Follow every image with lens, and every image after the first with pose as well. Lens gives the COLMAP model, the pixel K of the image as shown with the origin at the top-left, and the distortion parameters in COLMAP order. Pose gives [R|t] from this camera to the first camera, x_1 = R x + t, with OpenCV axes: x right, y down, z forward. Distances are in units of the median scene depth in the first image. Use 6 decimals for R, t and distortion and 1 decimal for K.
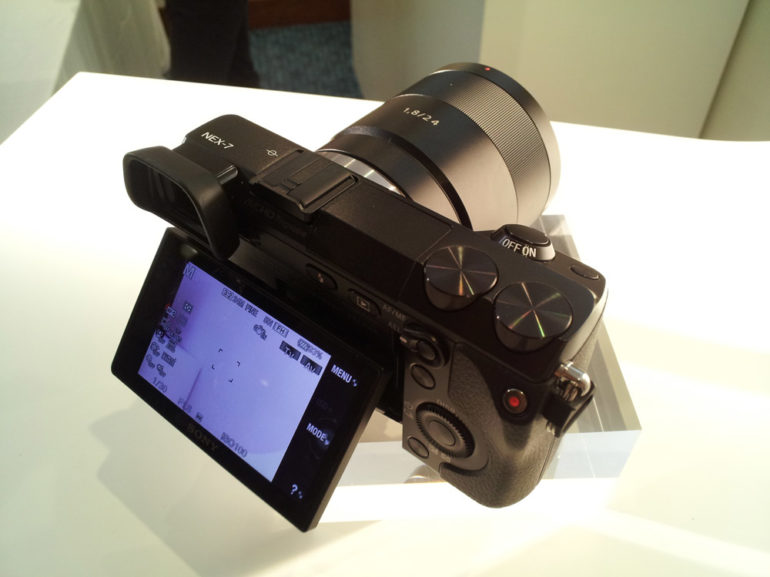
lens RADIAL K [[673.3, 0, 385.1], [0, 673.3, 288.3], [0, 0, 1]] dist [-0.005110, -0.000464]
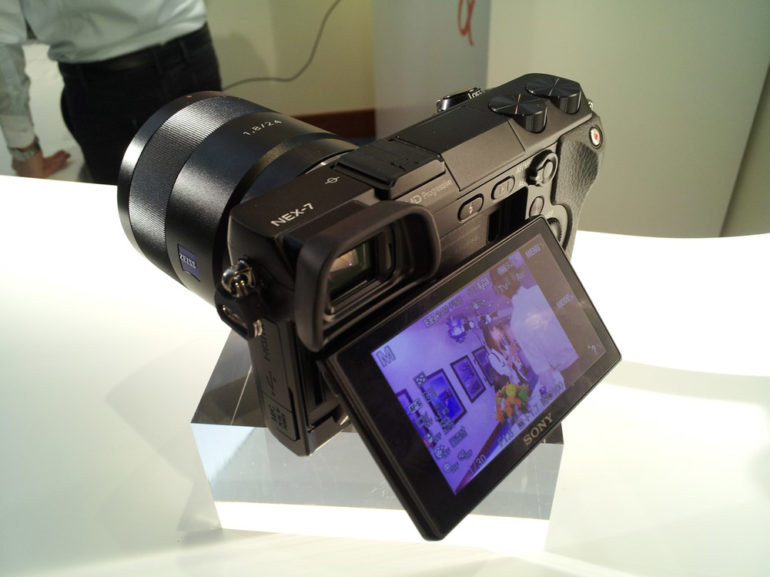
lens RADIAL K [[673.3, 0, 385.8], [0, 673.3, 288.9], [0, 0, 1]] dist [-0.005110, -0.000464]
pose [[0.090698, -0.592863, 0.800180, -0.888148], [0.715908, 0.597357, 0.361442, -0.363214], [-0.692278, 0.540073, 0.478614, 0.586655]]
